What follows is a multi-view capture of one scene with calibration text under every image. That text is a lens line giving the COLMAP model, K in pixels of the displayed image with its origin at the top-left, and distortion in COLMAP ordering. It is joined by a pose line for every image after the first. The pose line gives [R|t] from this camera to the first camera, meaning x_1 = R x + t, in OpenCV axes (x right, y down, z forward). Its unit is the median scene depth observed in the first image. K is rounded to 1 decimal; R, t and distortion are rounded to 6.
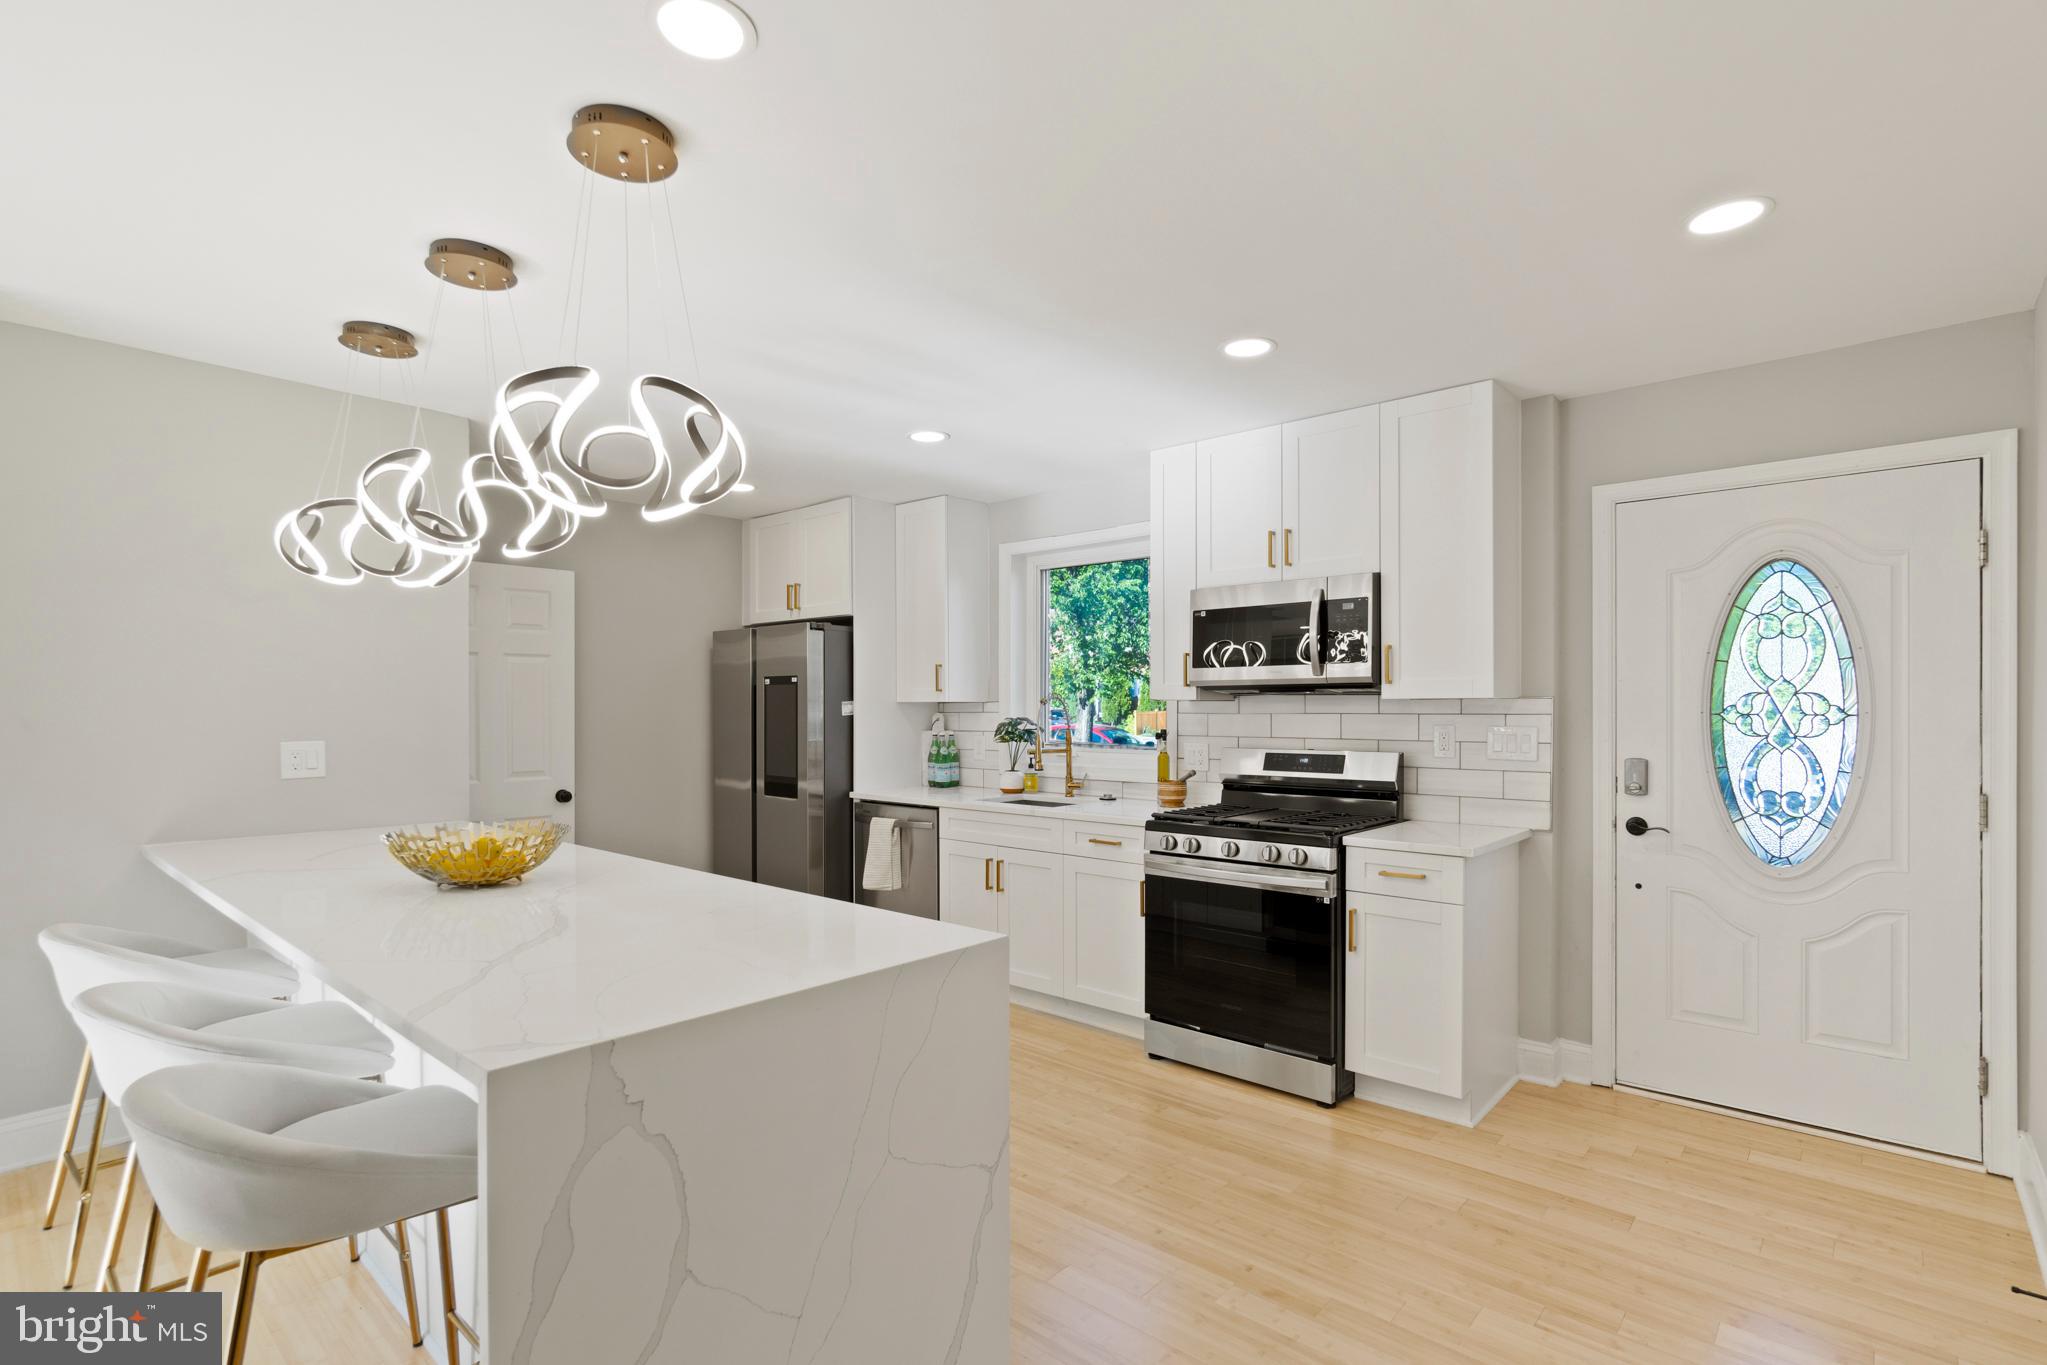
lens RADIAL K [[939.6, 0, 1010.6], [0, 939.6, 711.1], [0, 0, 1]] dist [-0.000960, 0.000107]
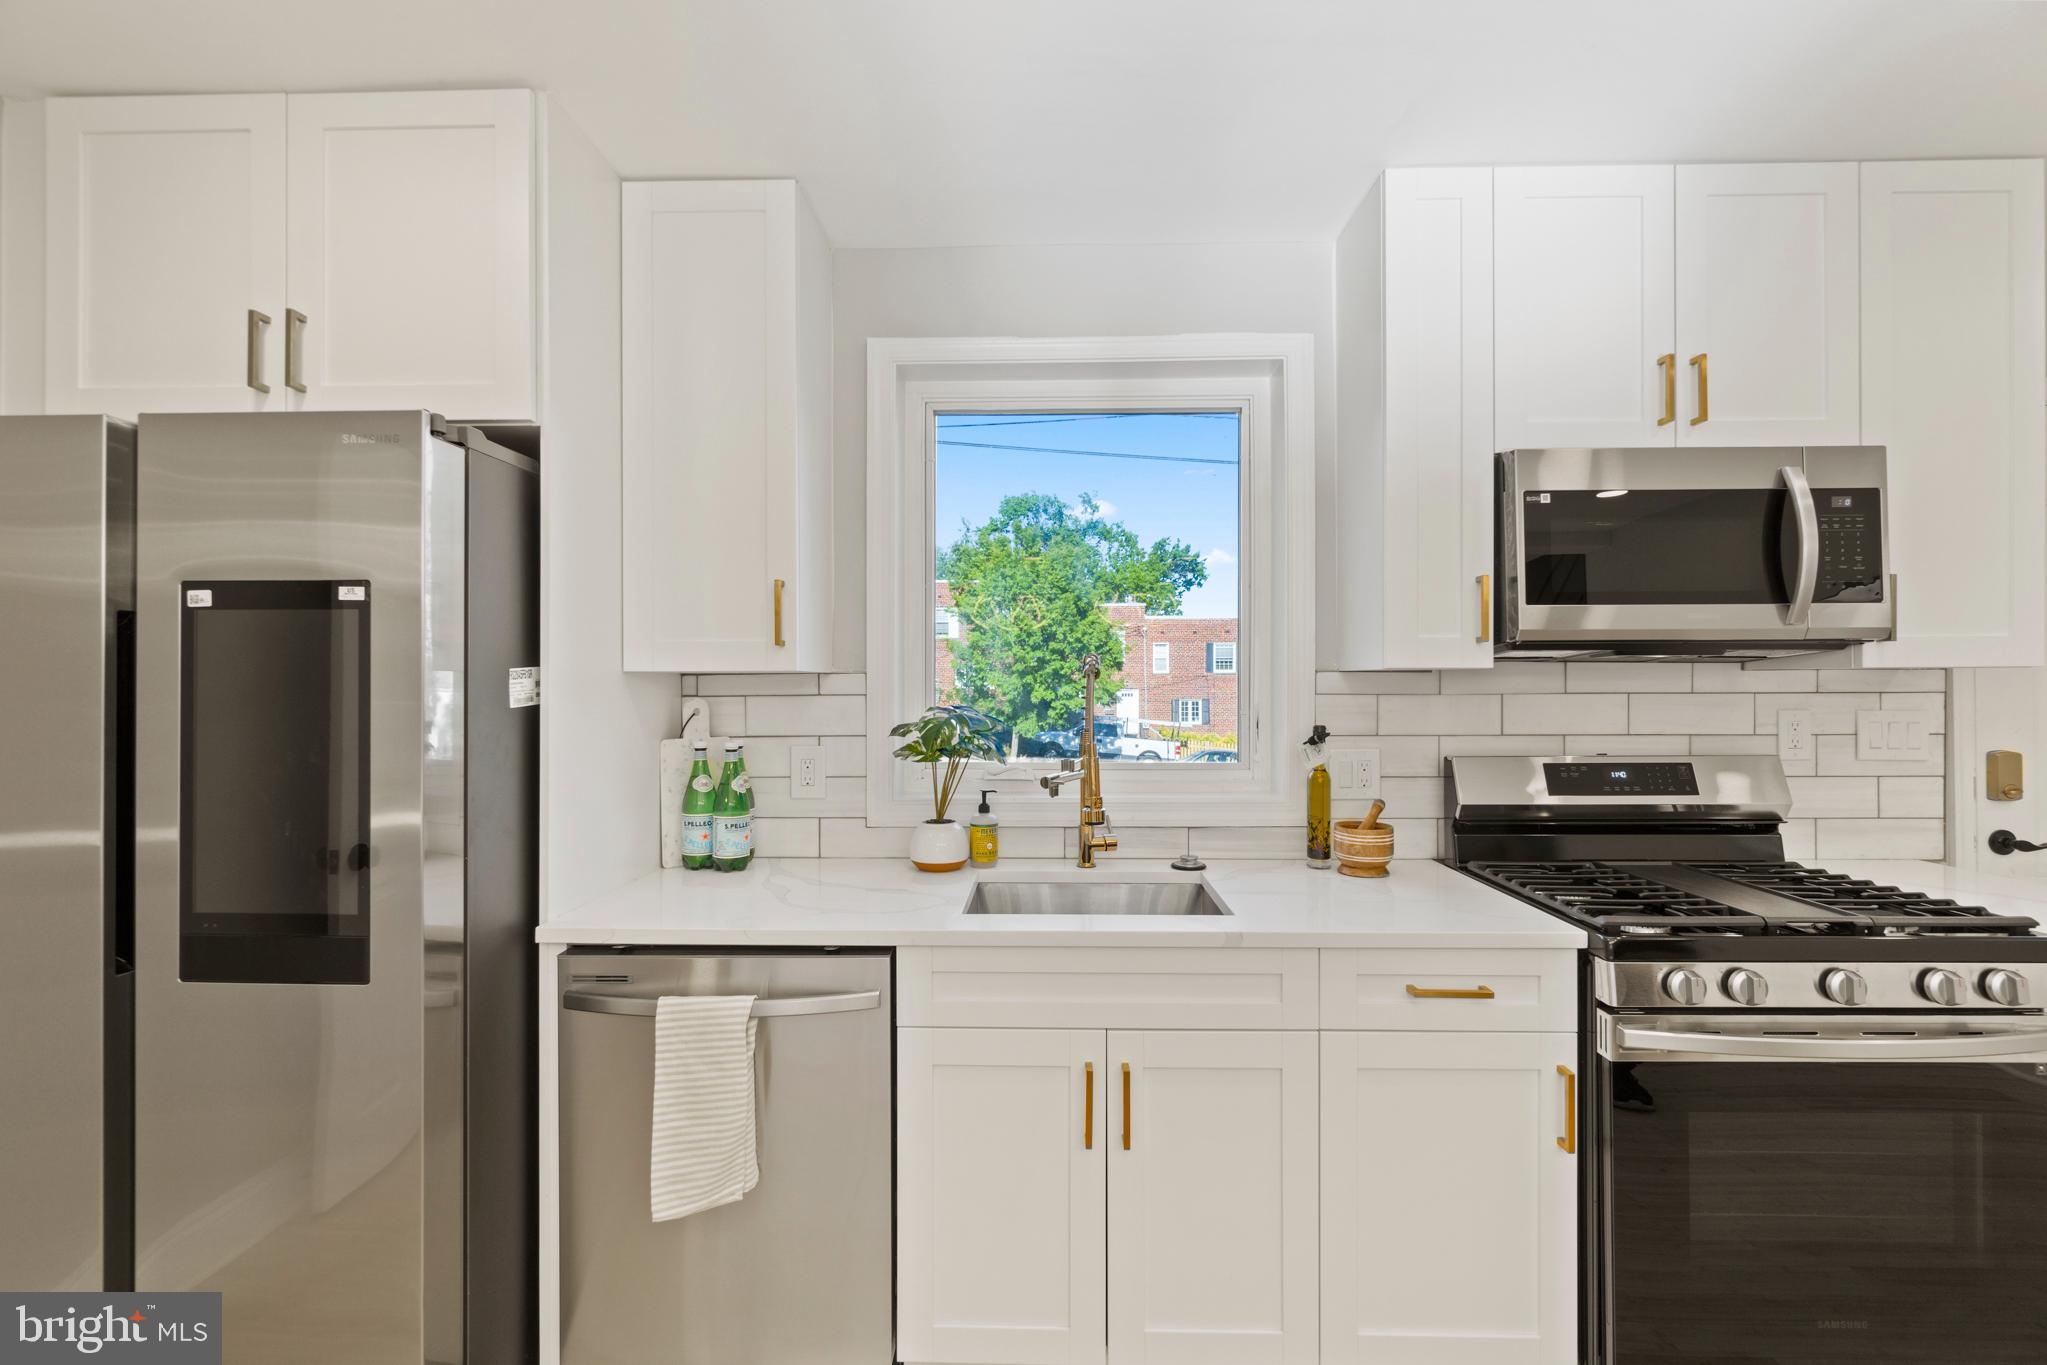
lens RADIAL K [[902.9, 0, 1036.6], [0, 902.9, 679.8], [0, 0, 1]] dist [-0.003097, -0.000008]
pose [[0.763366, 0.002880, 0.645959, -0.269270], [0.004383, 0.999944, -0.009637, -0.001740], [-0.645951, 0.010188, 0.763311, 0.683381]]
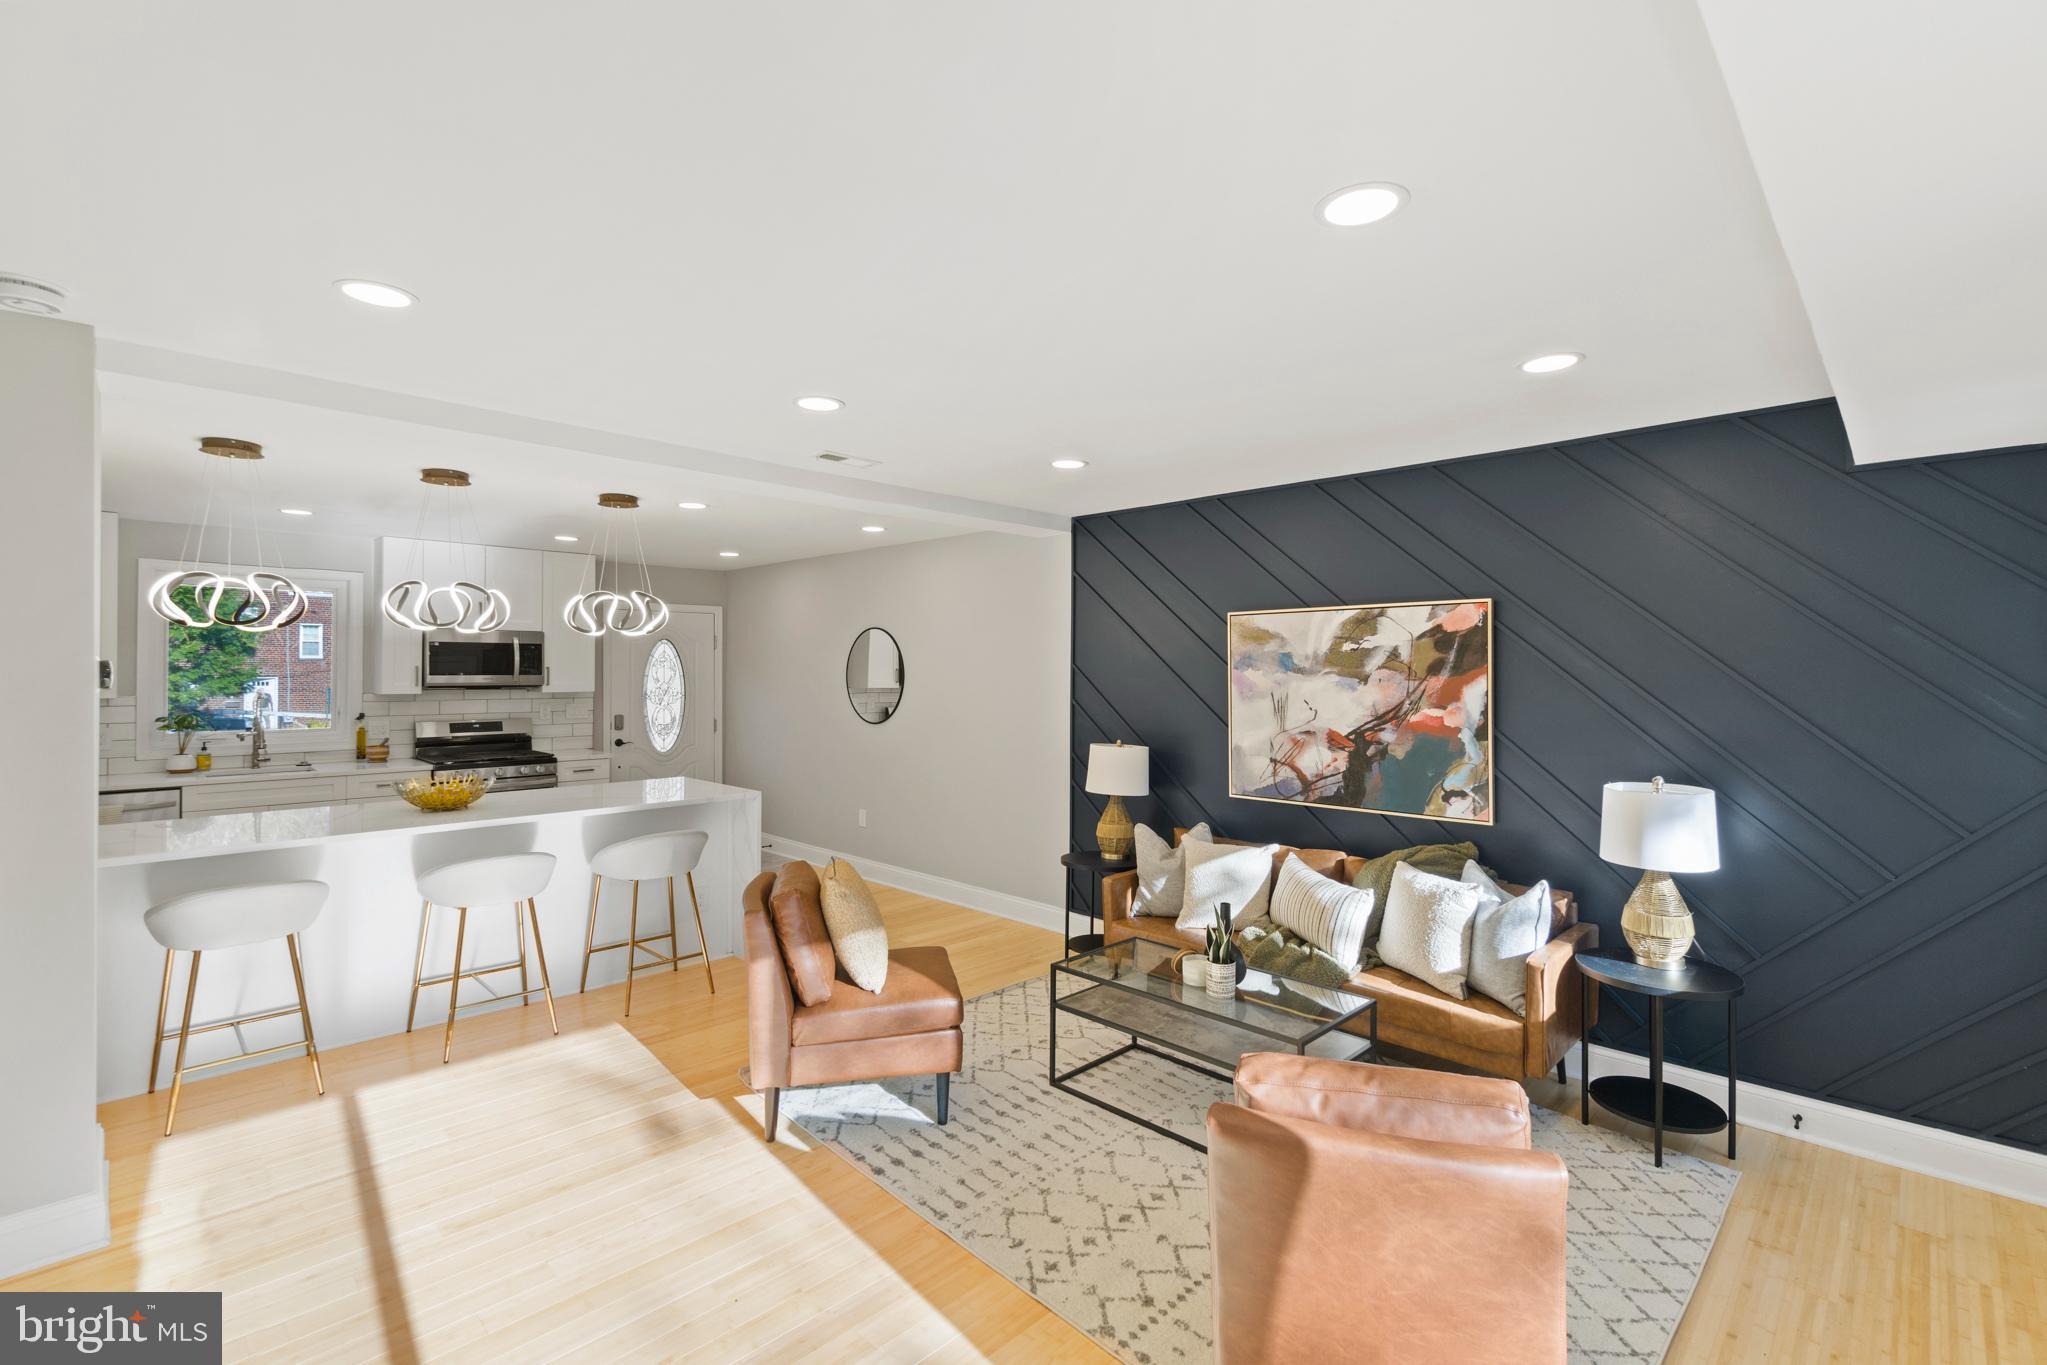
lens RADIAL K [[902.9, 0, 1026.9], [0, 902.9, 666.7], [0, 0, 1]] dist [-0.003097, -0.000008]
pose [[0.062367, 0.005184, 0.998040, -1.156571], [-0.000141, 0.999987, -0.005186, -0.045089], [-0.998053, 0.000183, 0.062367, -0.147459]]
